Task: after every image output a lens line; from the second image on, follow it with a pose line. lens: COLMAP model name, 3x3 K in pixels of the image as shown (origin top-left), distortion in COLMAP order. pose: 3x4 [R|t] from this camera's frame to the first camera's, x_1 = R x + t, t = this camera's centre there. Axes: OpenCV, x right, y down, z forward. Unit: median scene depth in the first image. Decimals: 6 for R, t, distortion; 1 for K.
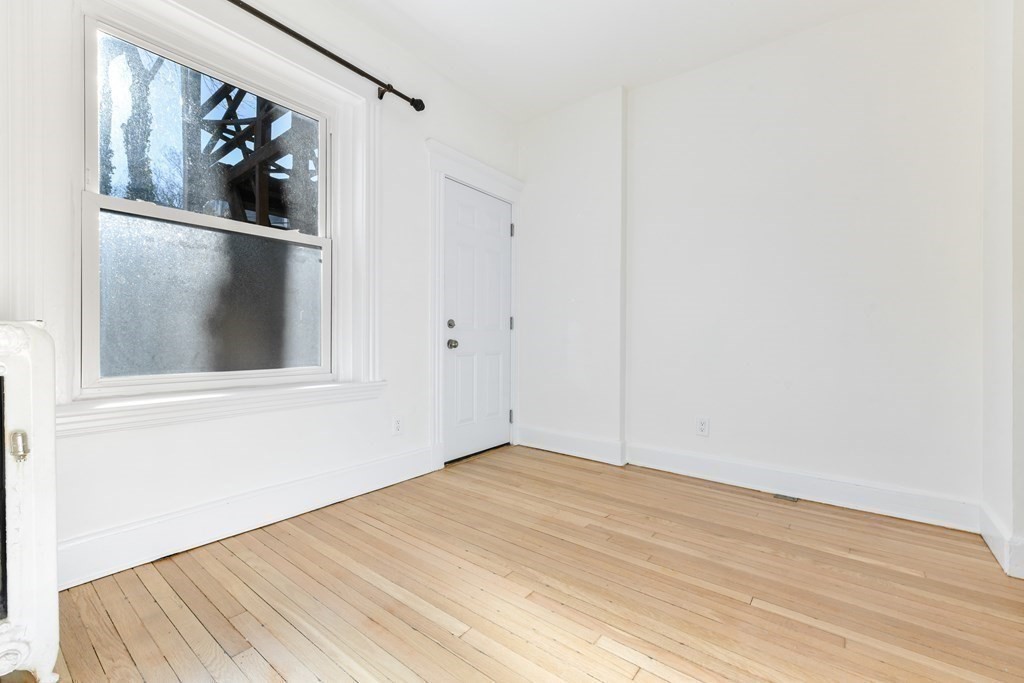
lens RADIAL K [[418.9, 0, 512.0], [0, 418.9, 341.5], [0, 0, 1]] dist [0.000736, 0.000097]
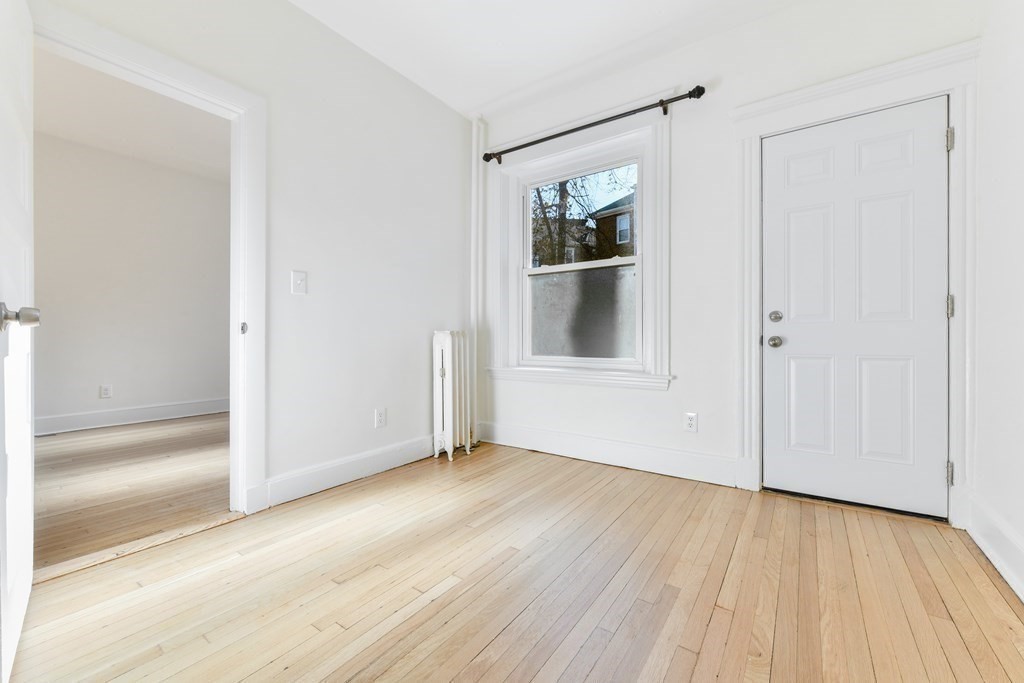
lens RADIAL K [[410.9, 0, 518.3], [0, 410.9, 340.2], [0, 0, 1]] dist [0.000616, 0.000008]
pose [[0.059645, -0.002187, -0.998217, 0.906668], [-0.004577, 0.999986, -0.002464, 0.010572], [0.998209, 0.004715, 0.059634, 0.701349]]
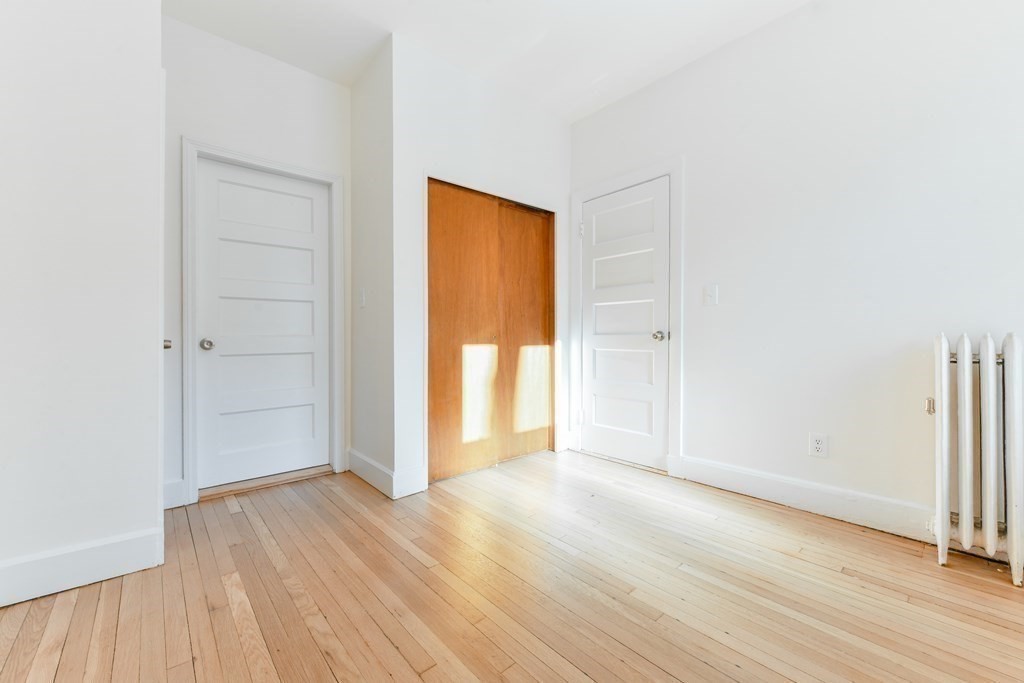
lens RADIAL K [[410.9, 0, 518.3], [0, 410.9, 340.2], [0, 0, 1]] dist [0.000616, 0.000008]
pose [[-0.985419, -0.006880, 0.170005, 0.112133], [-0.005638, 0.999954, 0.007787, -0.012924], [-0.170051, 0.006715, -0.985412, 1.523453]]
